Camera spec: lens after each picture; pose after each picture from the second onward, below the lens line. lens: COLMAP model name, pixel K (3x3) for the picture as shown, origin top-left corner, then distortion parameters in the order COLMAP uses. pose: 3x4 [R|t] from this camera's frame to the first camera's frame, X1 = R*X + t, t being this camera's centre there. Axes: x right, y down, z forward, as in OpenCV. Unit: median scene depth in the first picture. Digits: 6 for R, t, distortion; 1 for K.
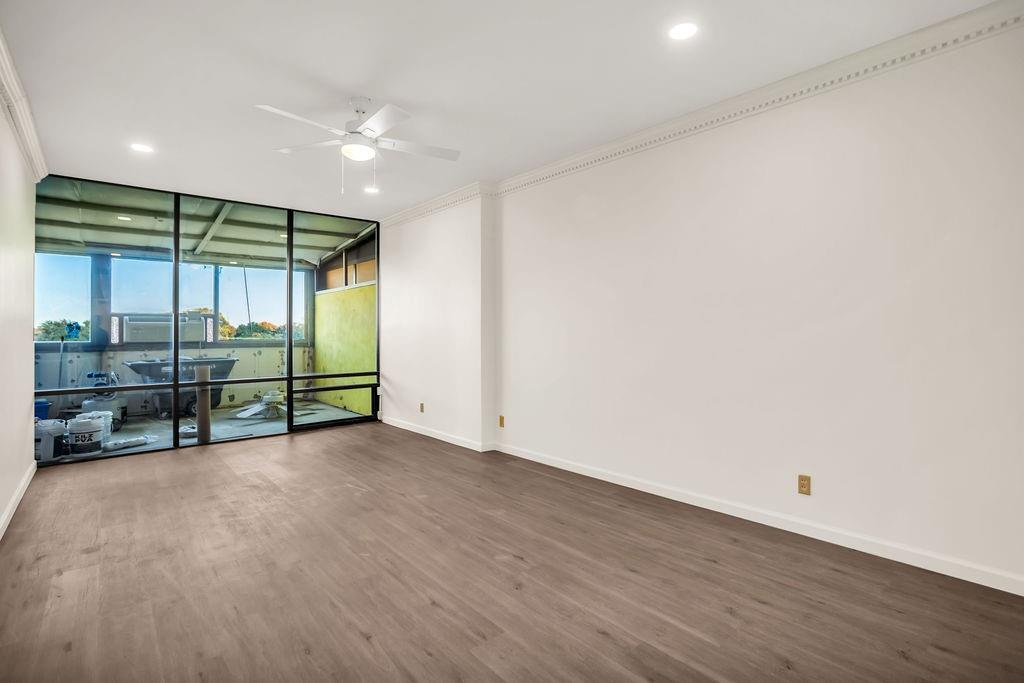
lens RADIAL K [[463.6, 0, 509.0], [0, 463.6, 336.8], [0, 0, 1]] dist [-0.066315, 0.017215]
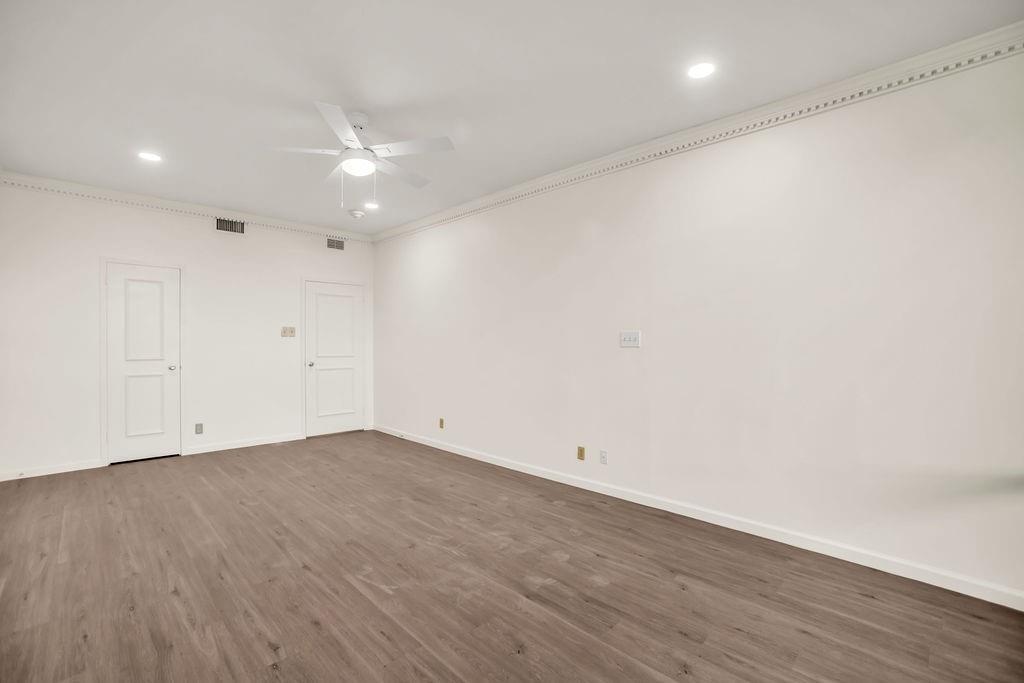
lens RADIAL K [[463.6, 0, 509.0], [0, 463.6, 336.8], [0, 0, 1]] dist [-0.066315, 0.017215]
pose [[-0.998519, -0.003405, -0.054302, -0.568417], [-0.003543, 0.999991, 0.002447, -0.026730], [0.054293, 0.002636, -0.998522, 1.915372]]
